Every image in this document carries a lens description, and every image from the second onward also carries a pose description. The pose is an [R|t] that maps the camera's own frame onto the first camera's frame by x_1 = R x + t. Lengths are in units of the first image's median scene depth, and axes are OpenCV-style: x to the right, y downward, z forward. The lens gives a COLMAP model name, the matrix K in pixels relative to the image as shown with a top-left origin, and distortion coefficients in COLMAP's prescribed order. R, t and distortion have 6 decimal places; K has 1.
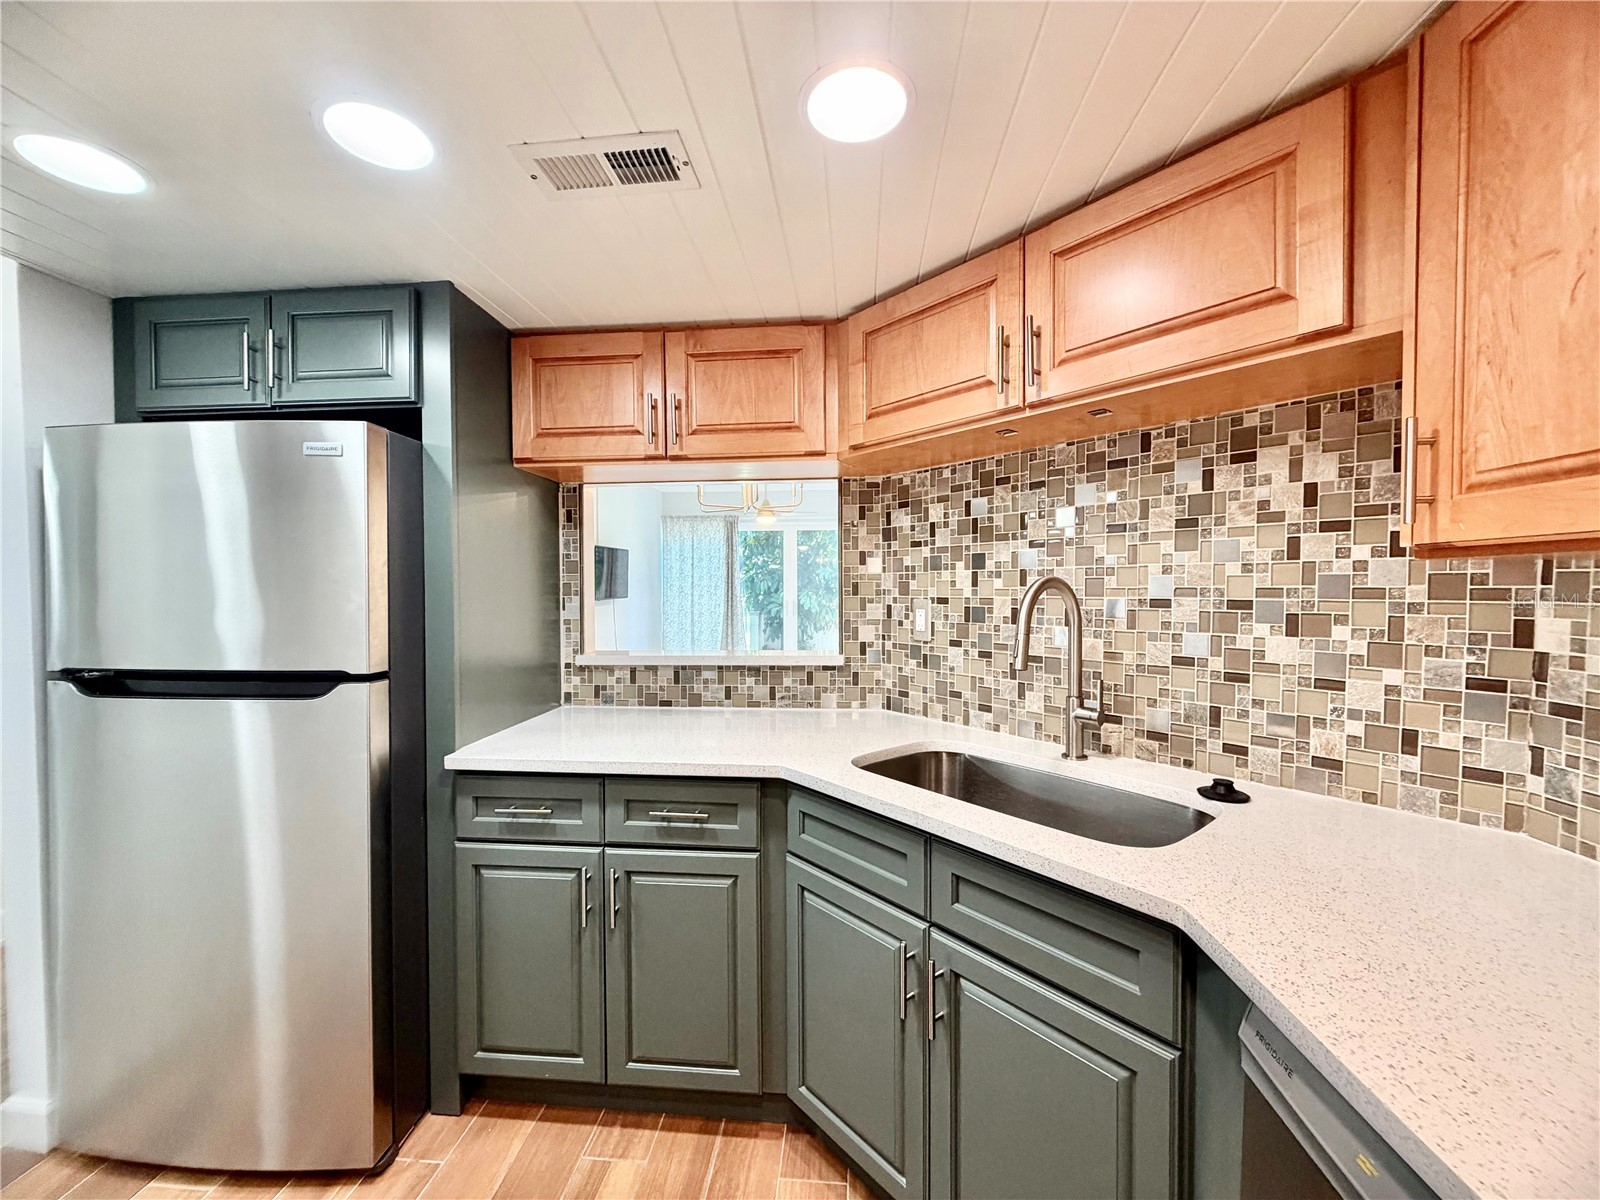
lens RADIAL K [[639.3, 0, 799.6], [0, 639.3, 601.7], [0, 0, 1]] dist [0.002328, -0.000397]
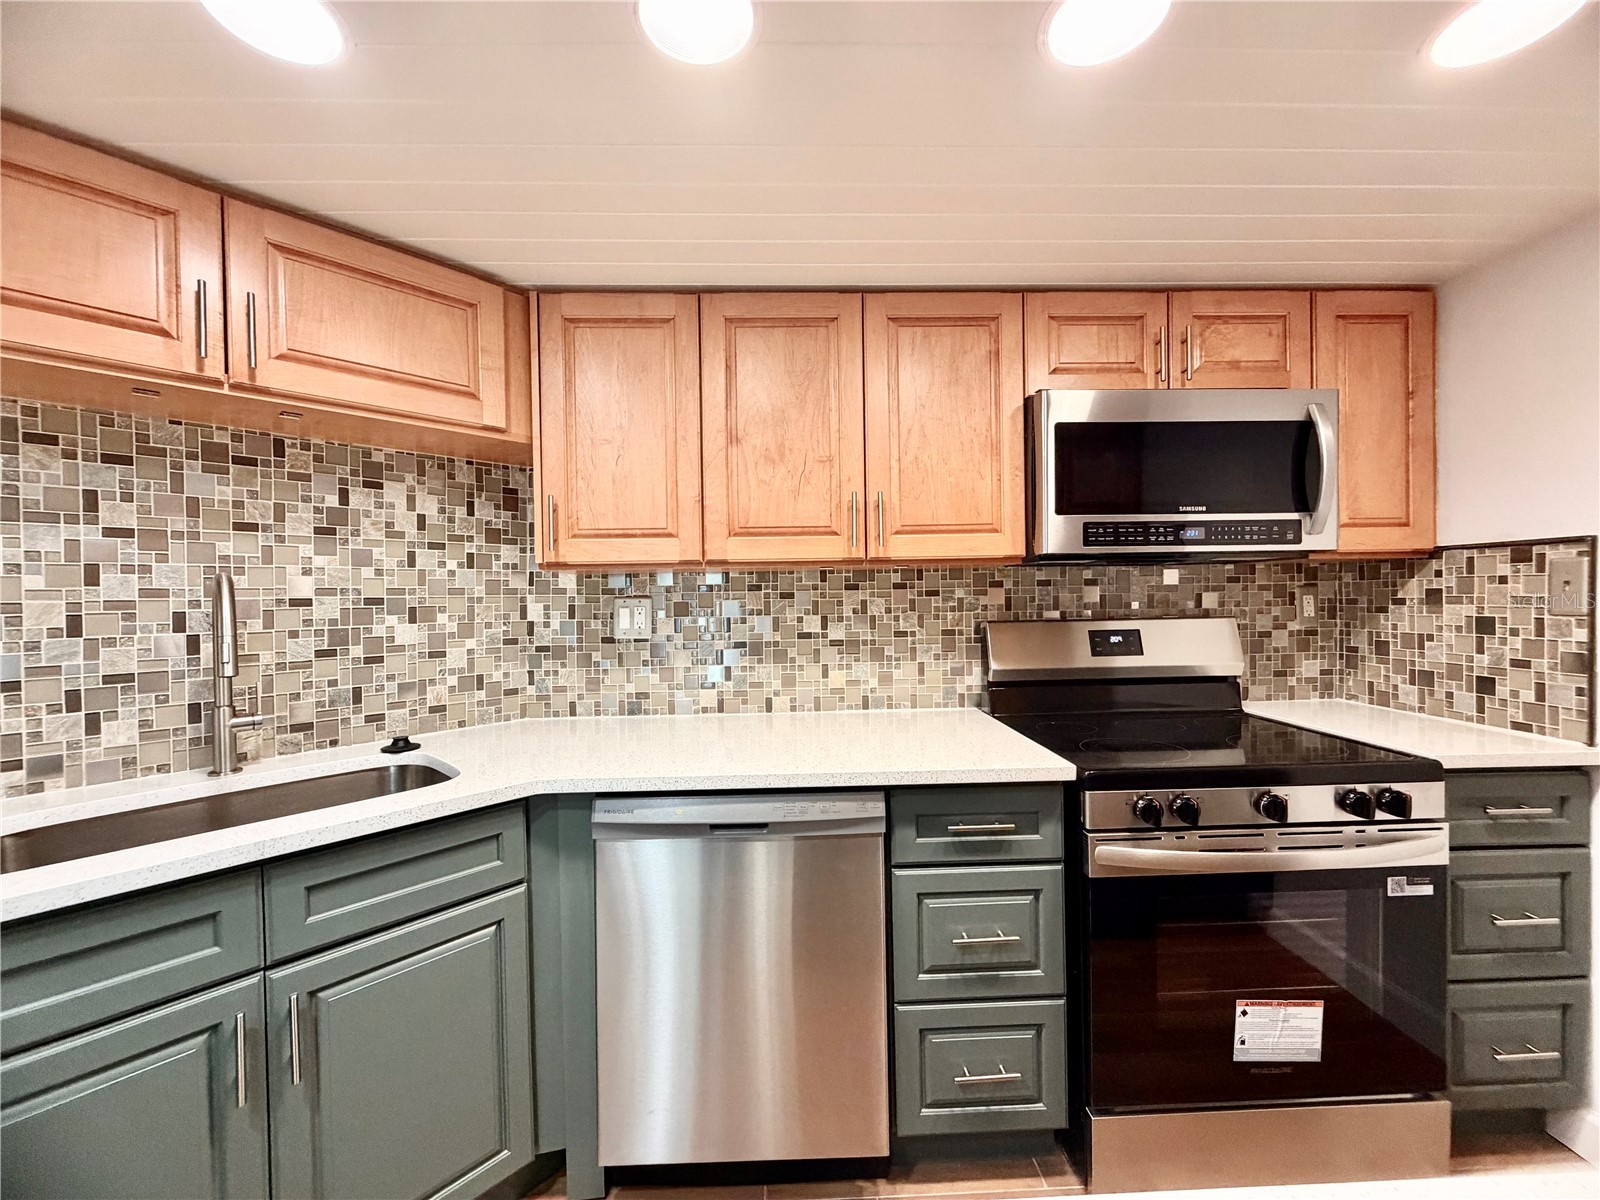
lens RADIAL K [[639.3, 0, 795.1], [0, 639.3, 600.5], [0, 0, 1]] dist [0.002328, -0.000397]
pose [[-0.123560, -0.001608, 0.992336, -0.675976], [0.038837, 0.999225, 0.006455, 0.027378], [-0.991577, 0.039337, -0.123402, 0.348221]]
